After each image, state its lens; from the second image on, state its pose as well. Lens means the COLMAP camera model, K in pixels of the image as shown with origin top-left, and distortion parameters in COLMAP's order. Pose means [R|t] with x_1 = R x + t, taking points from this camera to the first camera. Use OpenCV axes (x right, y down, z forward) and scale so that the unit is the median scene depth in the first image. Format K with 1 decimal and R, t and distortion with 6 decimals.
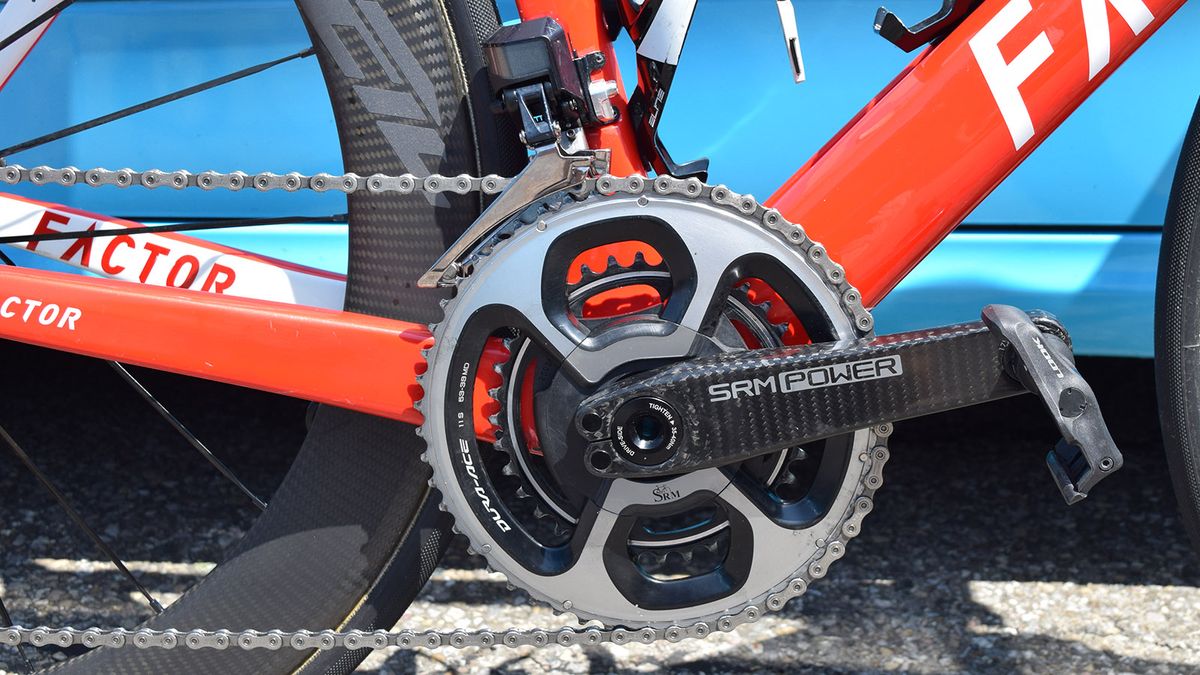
lens RADIAL K [[1665.9, 0, 600.0], [0, 1665.9, 337.5], [0, 0, 1]] dist [-0.045990, -0.029079]
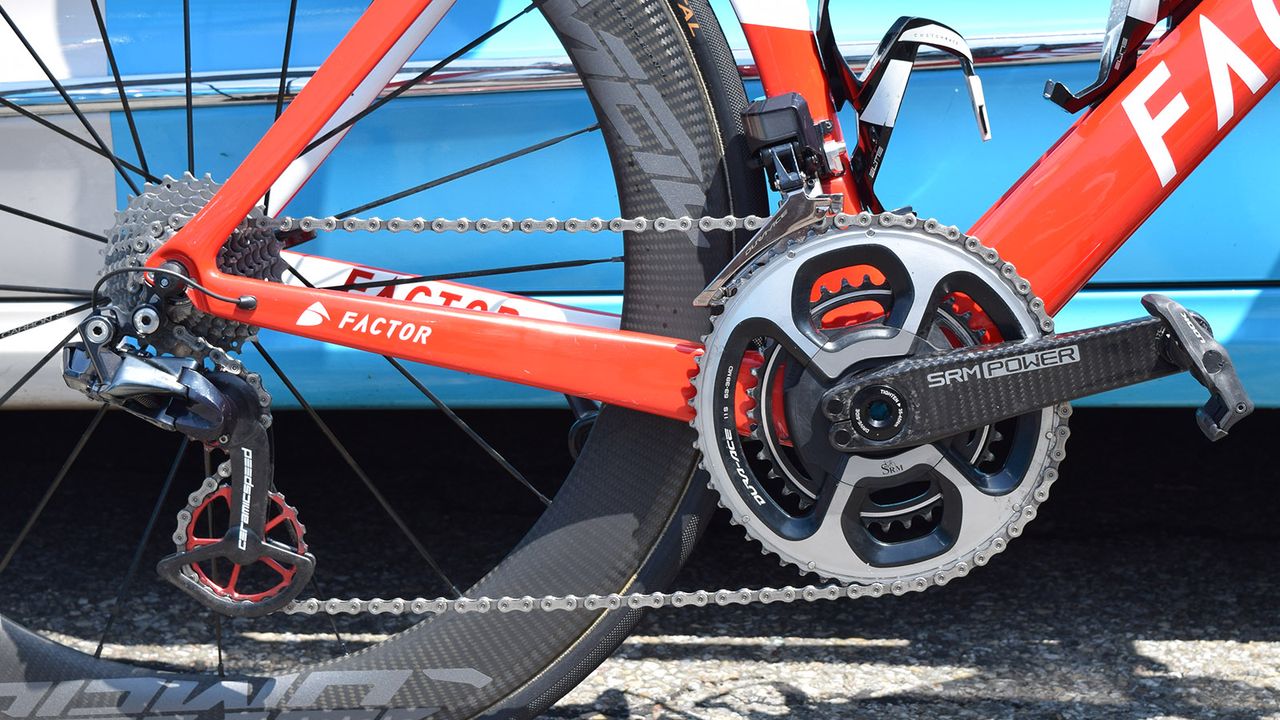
lens RADIAL K [[1892.6, 0, 640.0], [0, 1892.6, 360.0], [0, 0, 1]] dist [-0.010113, -0.073313]
pose [[0.999402, -0.023069, -0.025753, -0.109489], [0.021123, 0.997076, -0.073442, 0.111982], [0.027372, 0.072854, 0.996967, -0.422831]]
